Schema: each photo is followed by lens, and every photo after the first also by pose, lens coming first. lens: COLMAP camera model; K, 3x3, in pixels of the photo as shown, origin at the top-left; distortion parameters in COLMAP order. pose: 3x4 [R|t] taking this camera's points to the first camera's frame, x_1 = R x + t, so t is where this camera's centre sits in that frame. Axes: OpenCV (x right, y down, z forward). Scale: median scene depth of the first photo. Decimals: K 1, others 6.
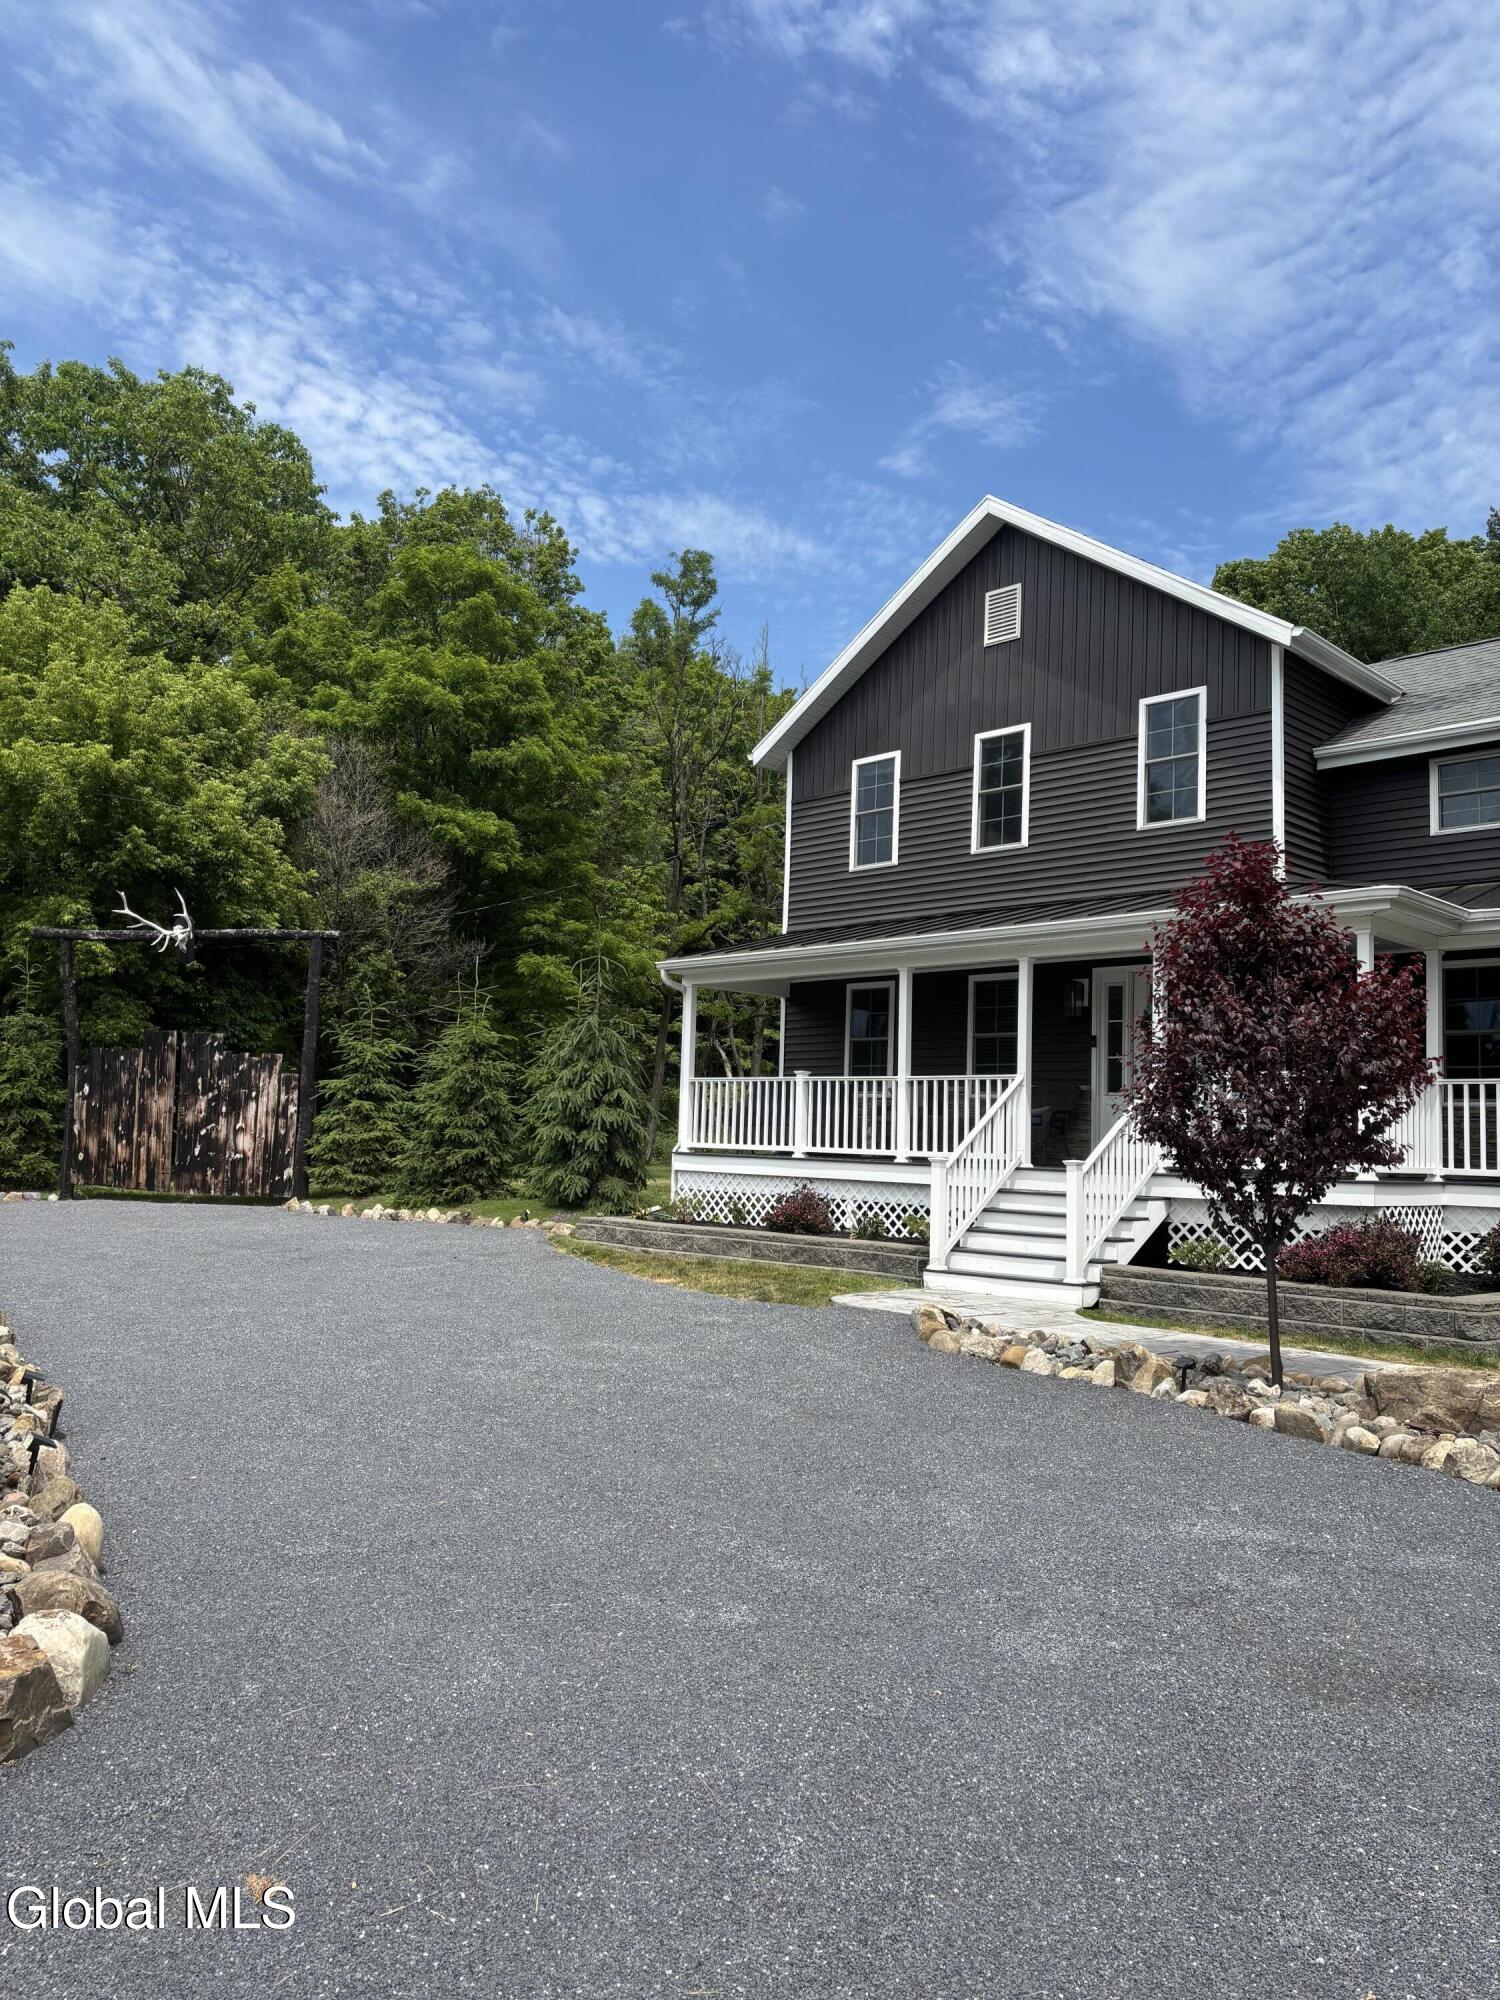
lens RADIAL K [[1472.5, 0, 819.5], [0, 1472.5, 1008.7], [0, 0, 1]] dist [0.065875, -0.064765]
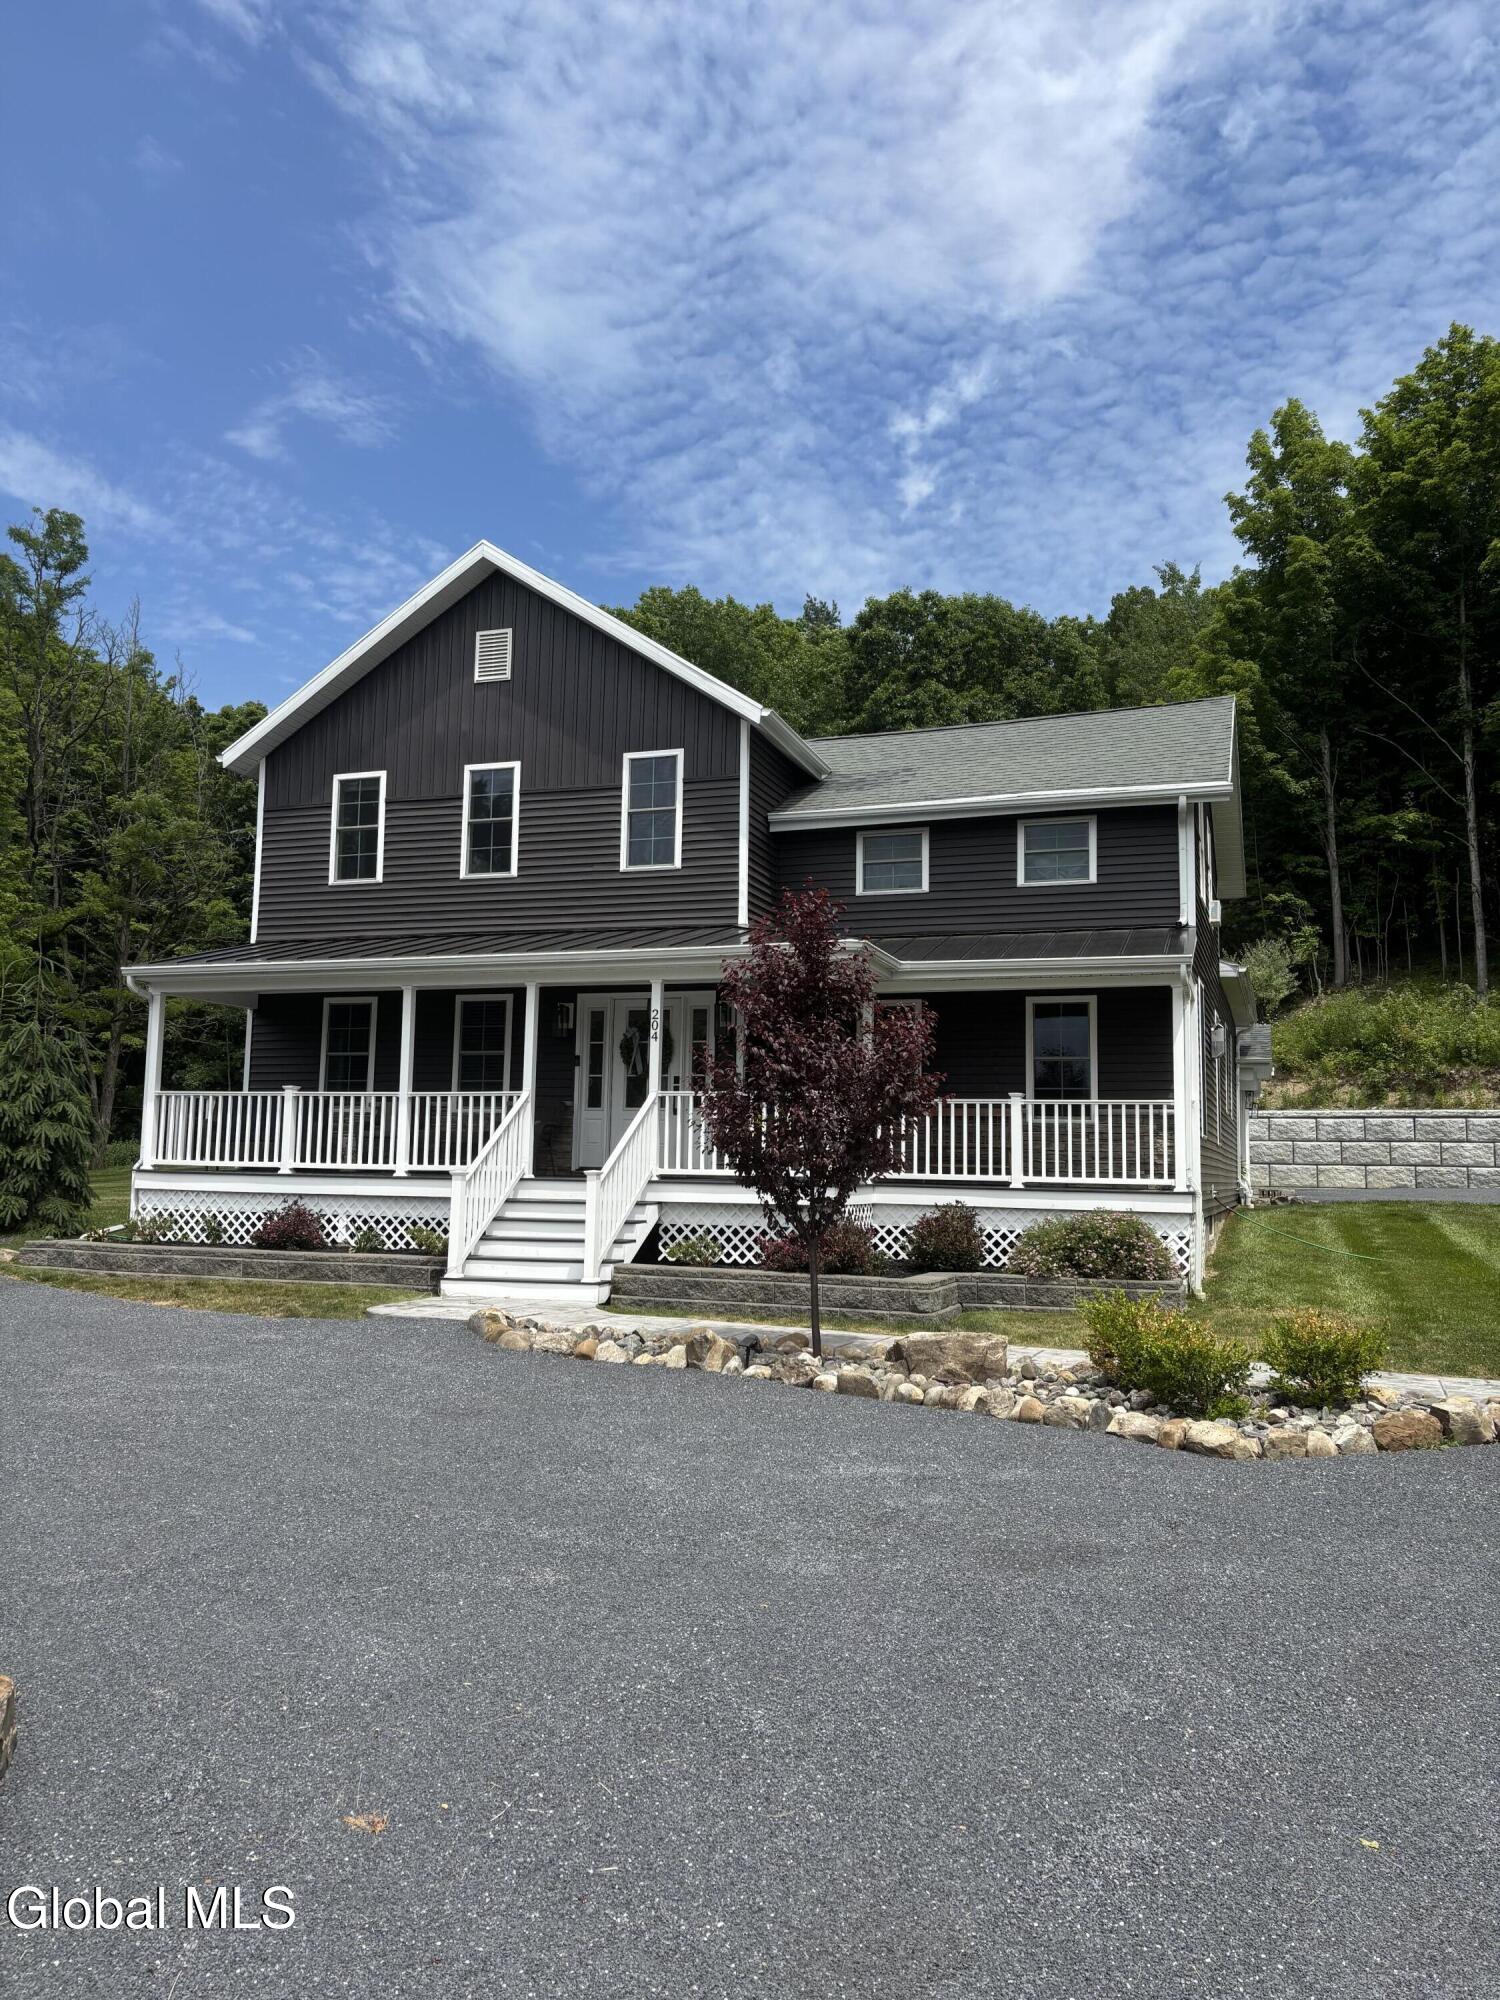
lens RADIAL K [[1472.3, 0, 750.0], [0, 1472.3, 1000.0], [0, 0, 1]] dist [0.093624, -0.084840]
pose [[0.909400, 0.035861, 0.414374, -0.140899], [-0.031403, 0.999352, -0.017569, -0.007423], [-0.414735, 0.002965, 0.909937, -0.040060]]
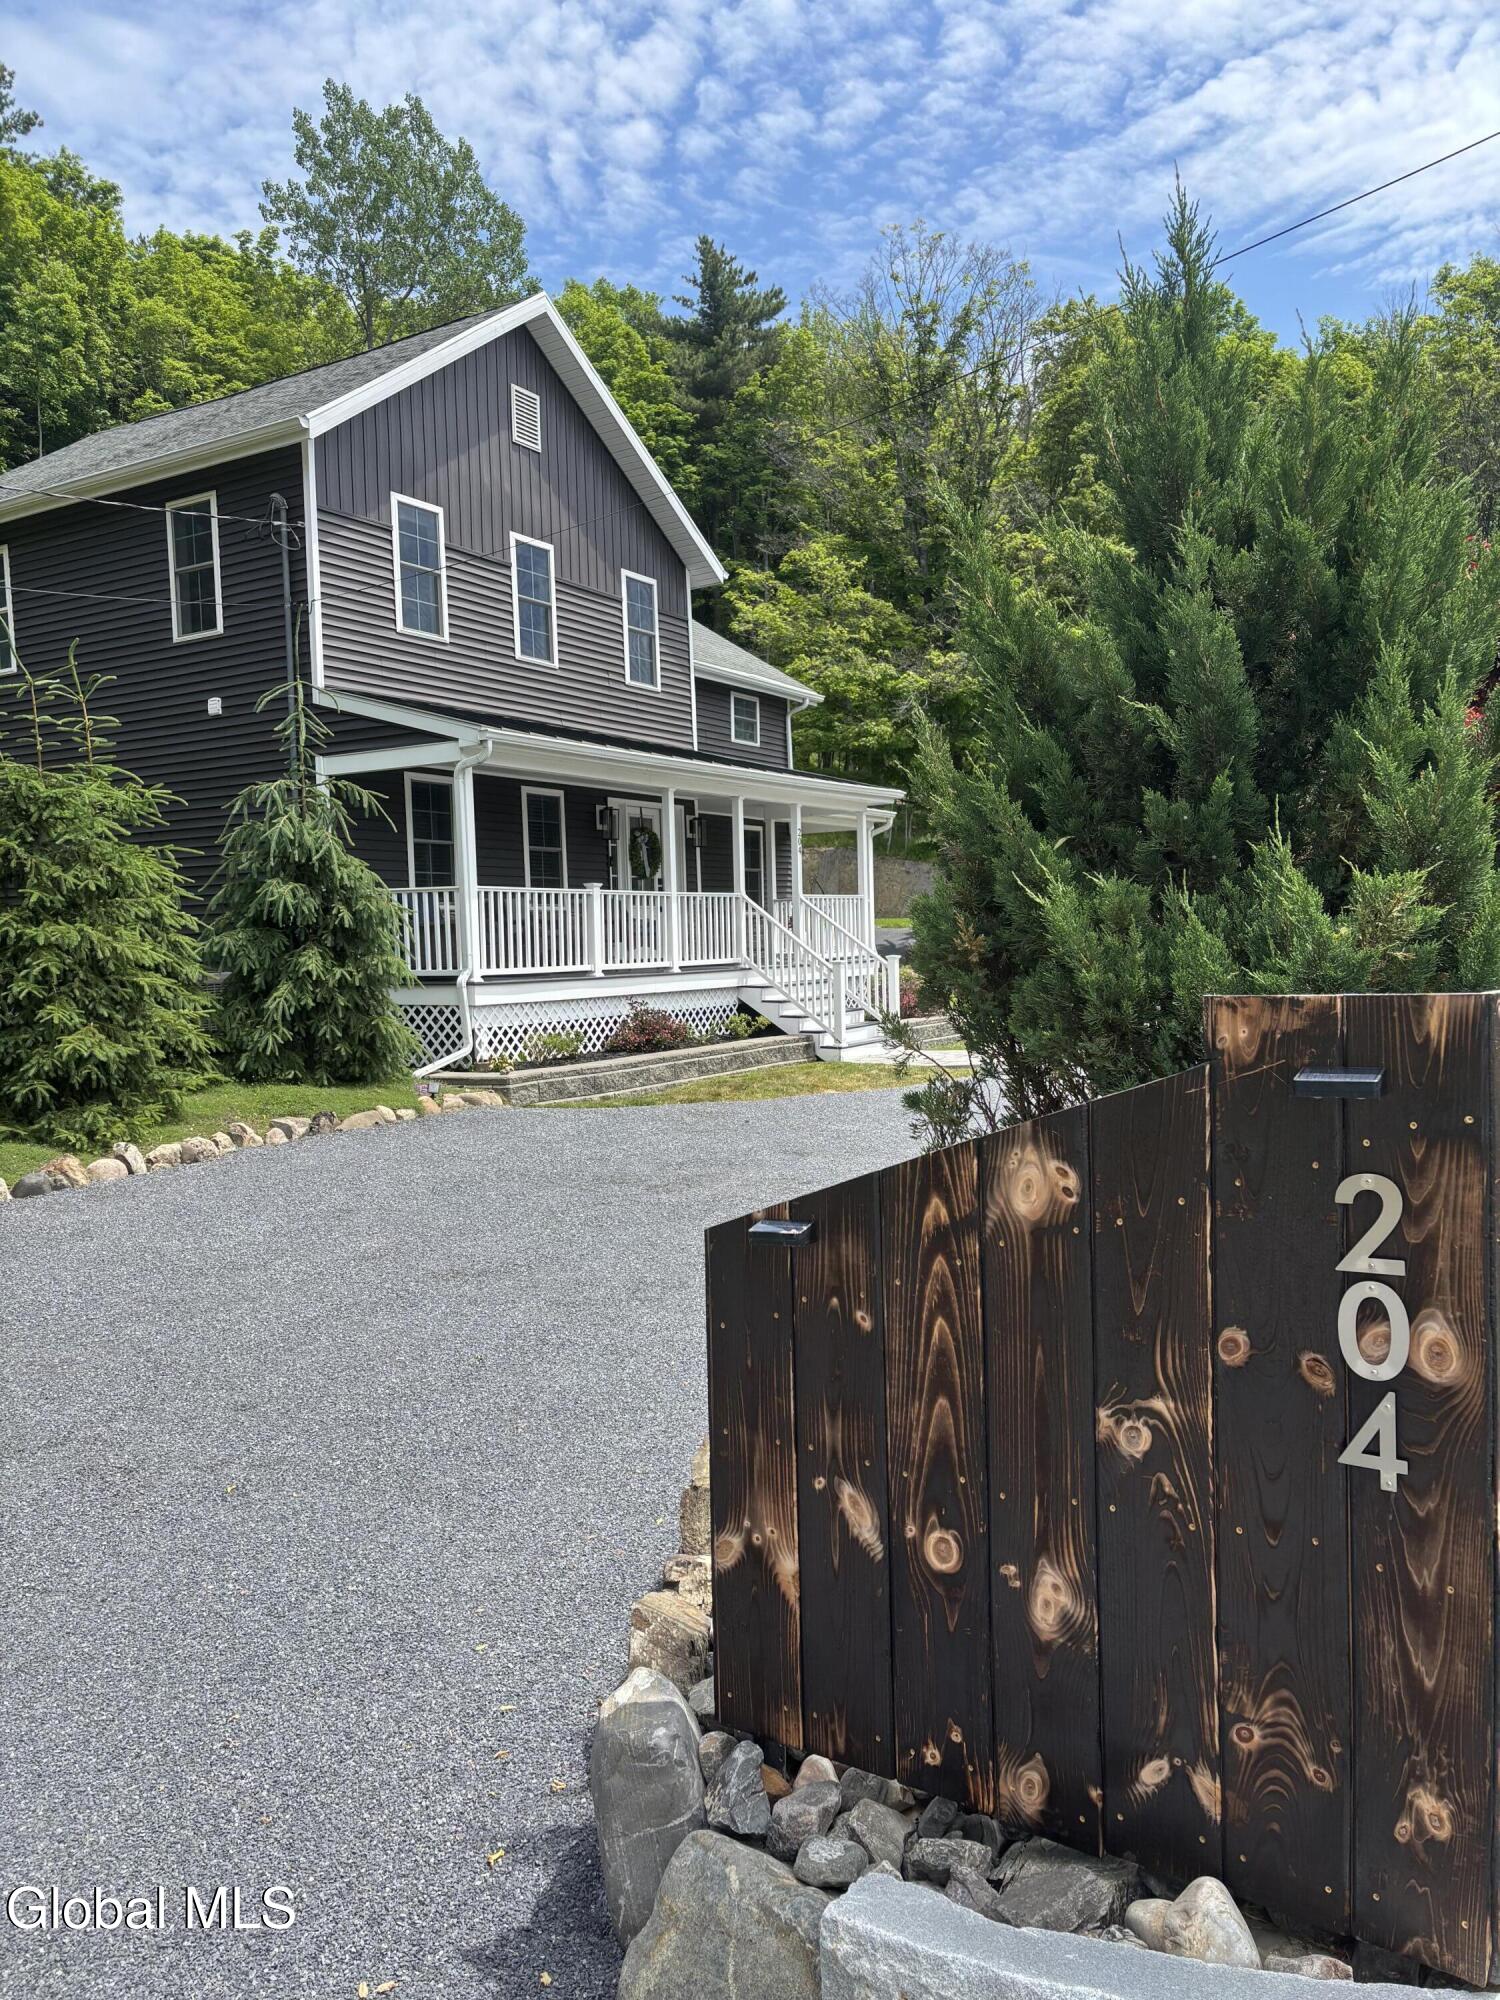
lens RADIAL K [[1508.2, 0, 743.3], [0, 1508.2, 1012.0], [0, 0, 1]] dist [0.047322, -0.059738]
pose [[-0.228952, -0.078701, 0.970251, -0.922105], [-0.071895, 0.995371, 0.063773, 0.052900], [-0.970779, -0.055156, -0.233550, 1.074648]]
